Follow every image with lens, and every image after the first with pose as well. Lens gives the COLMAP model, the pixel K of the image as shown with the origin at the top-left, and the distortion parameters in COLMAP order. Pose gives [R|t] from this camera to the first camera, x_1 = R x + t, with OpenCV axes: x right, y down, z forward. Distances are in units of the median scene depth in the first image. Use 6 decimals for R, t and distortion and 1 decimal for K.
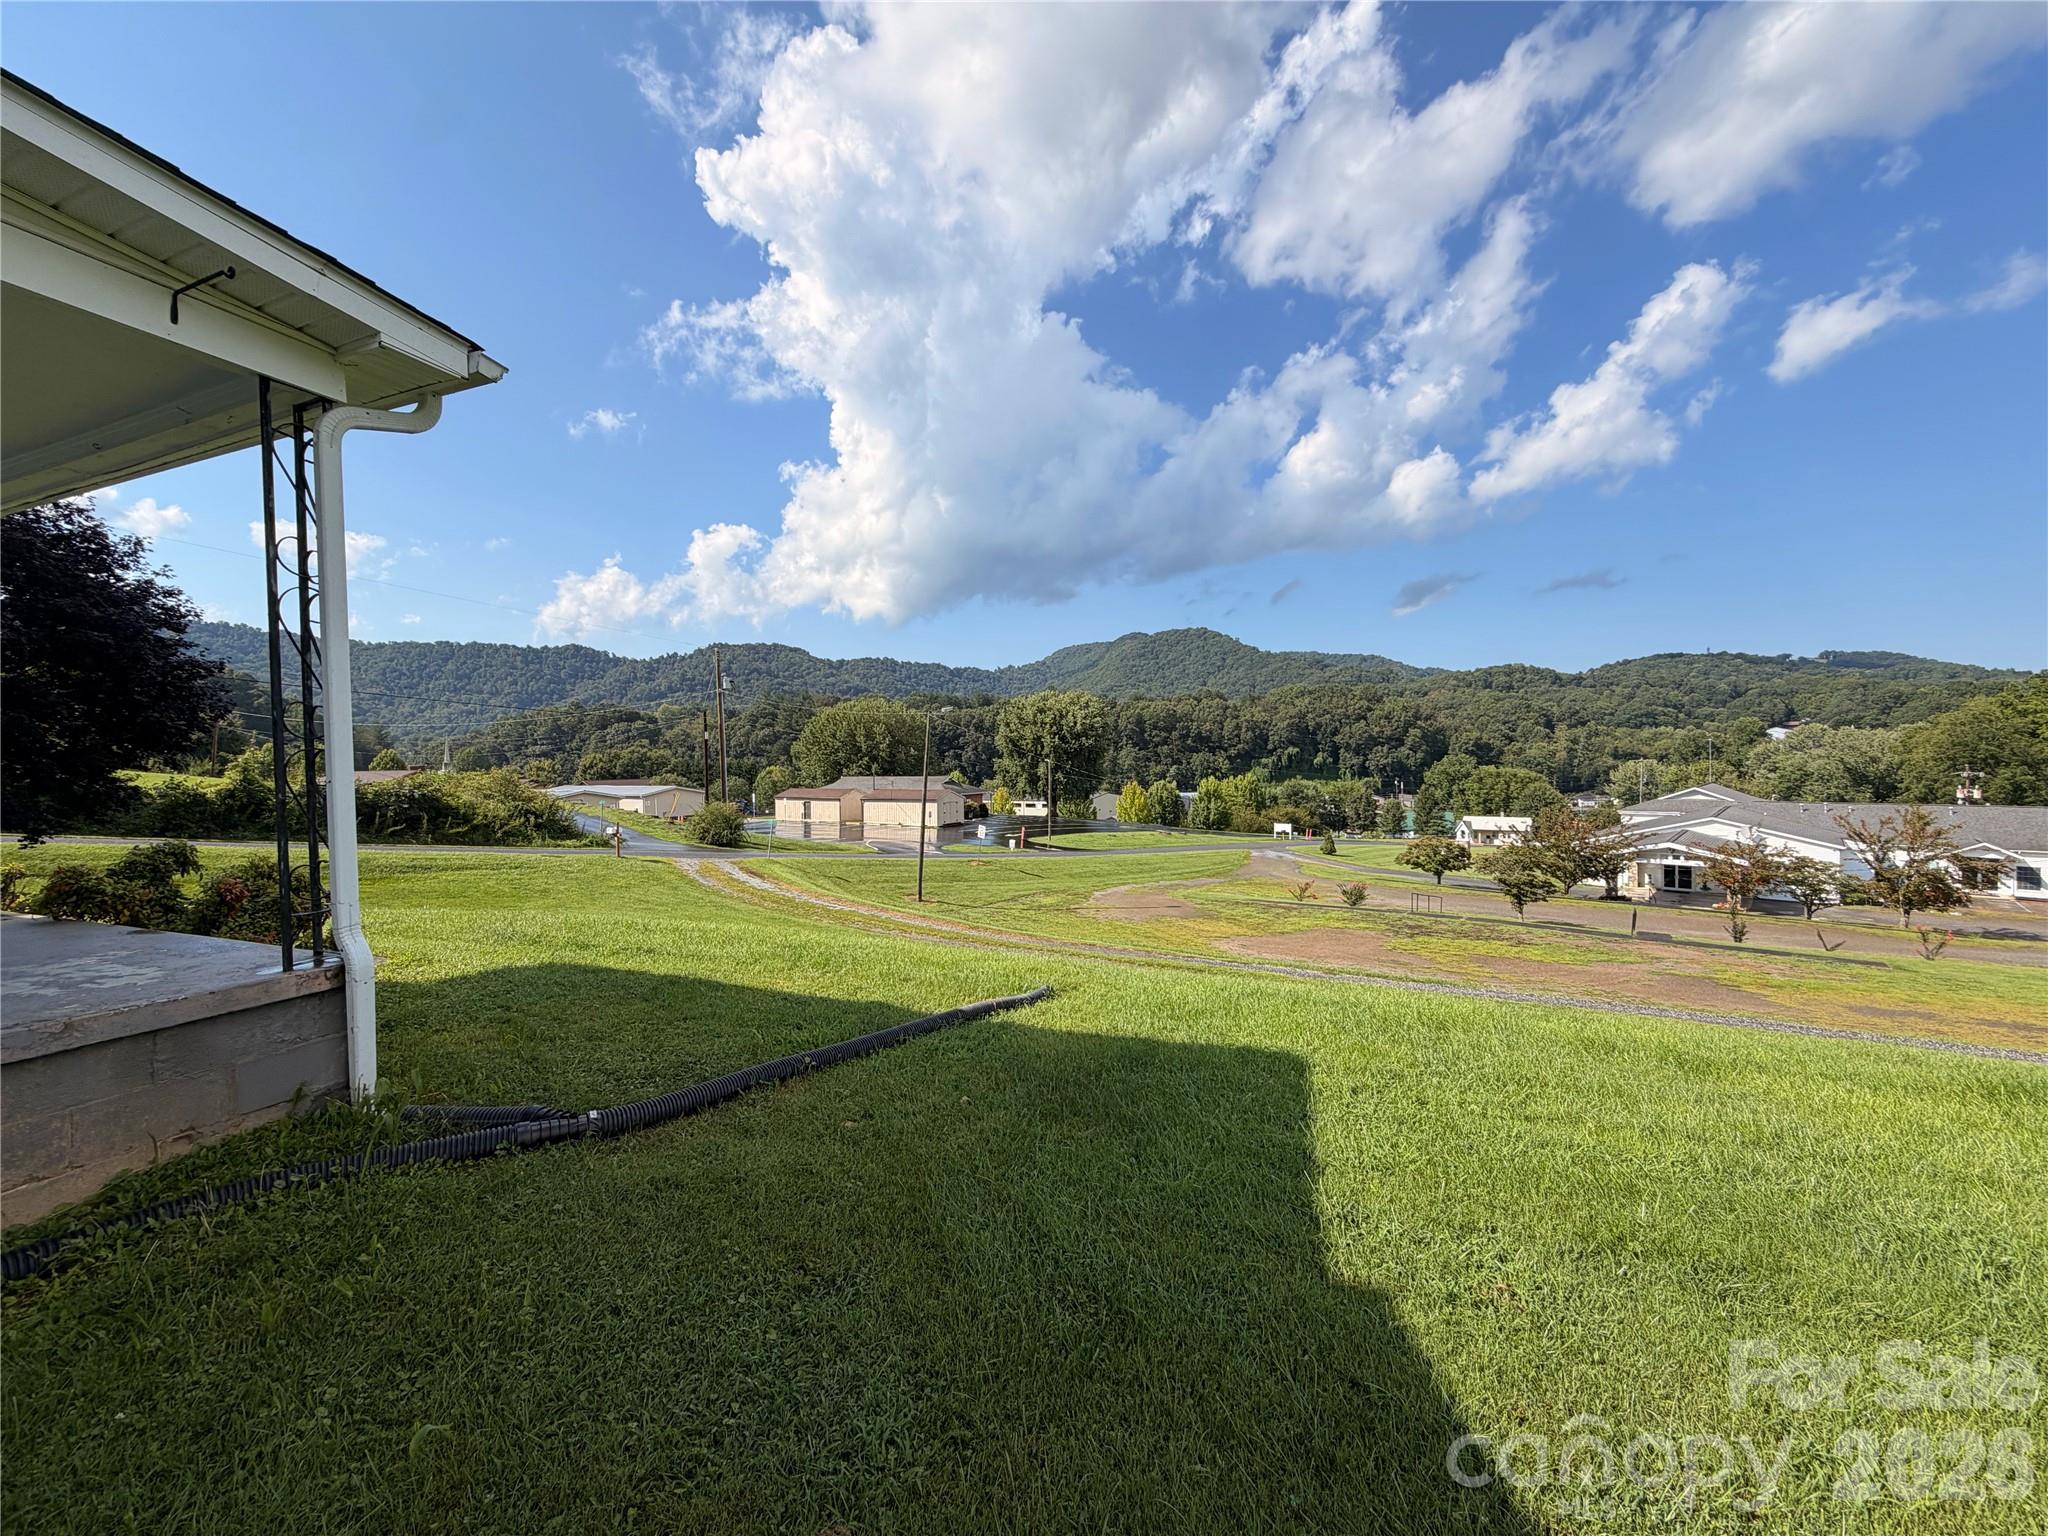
lens RADIAL K [[817.6, 0, 1020.2], [0, 817.6, 770.9], [0, 0, 1]] dist [0.003028, 0.000289]
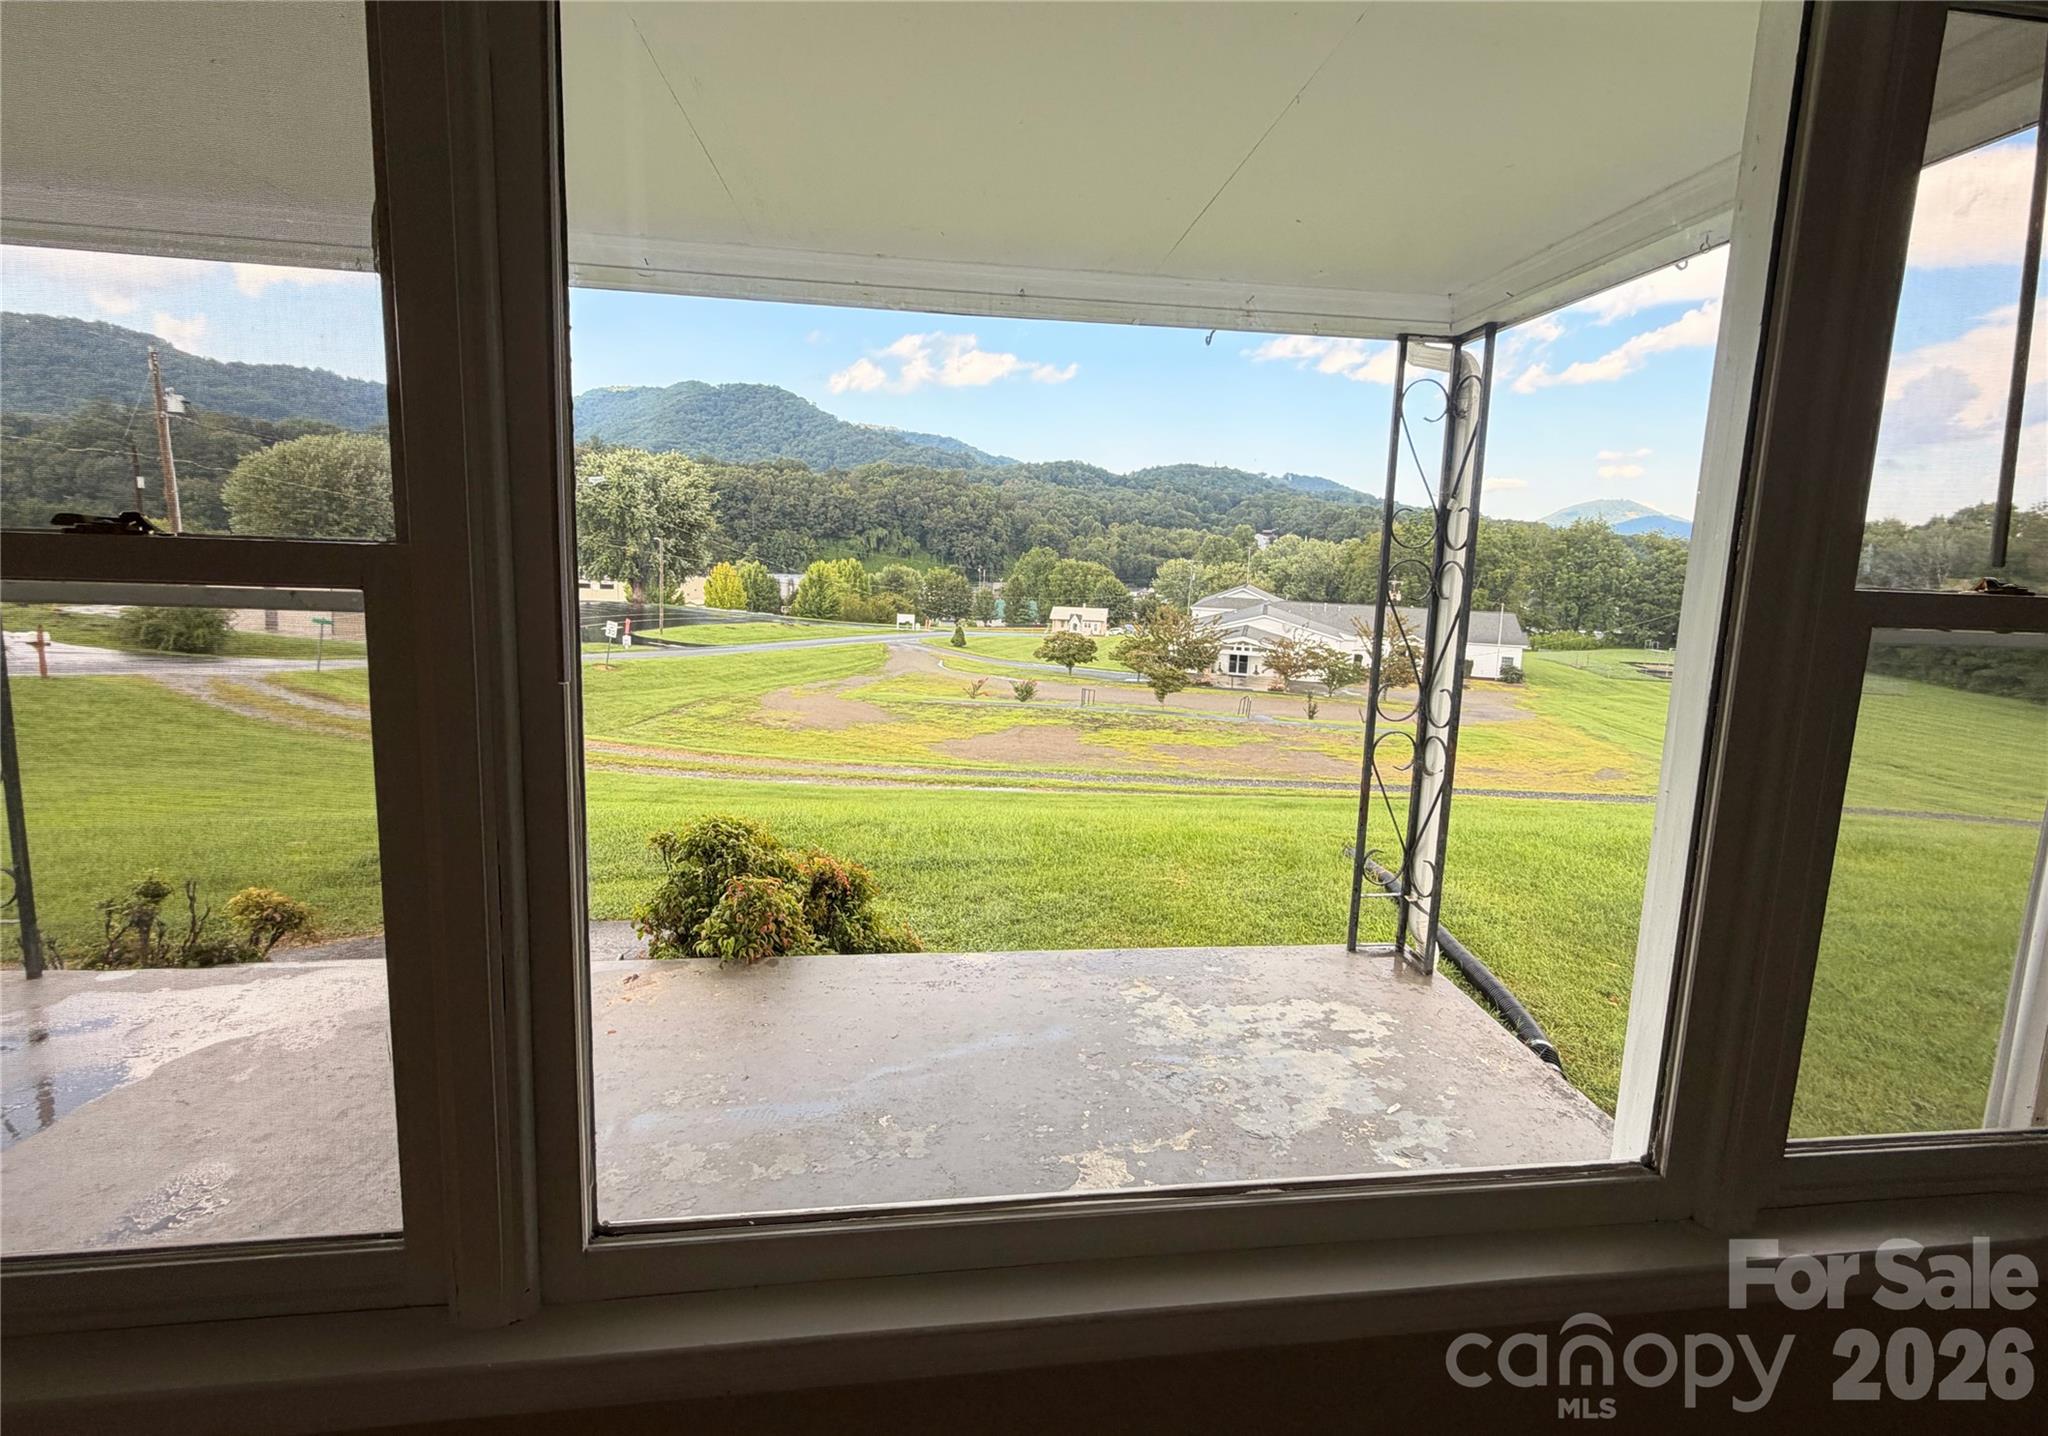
lens RADIAL K [[901.1, 0, 1007.7], [0, 901.1, 606.9], [0, 0, 1]] dist [-0.001881, 0.000095]
pose [[0.870496, 0.009262, 0.492089, -0.217803], [-0.043383, 0.997375, 0.057971, -0.023489], [-0.490260, -0.071811, 0.868613, 0.048814]]
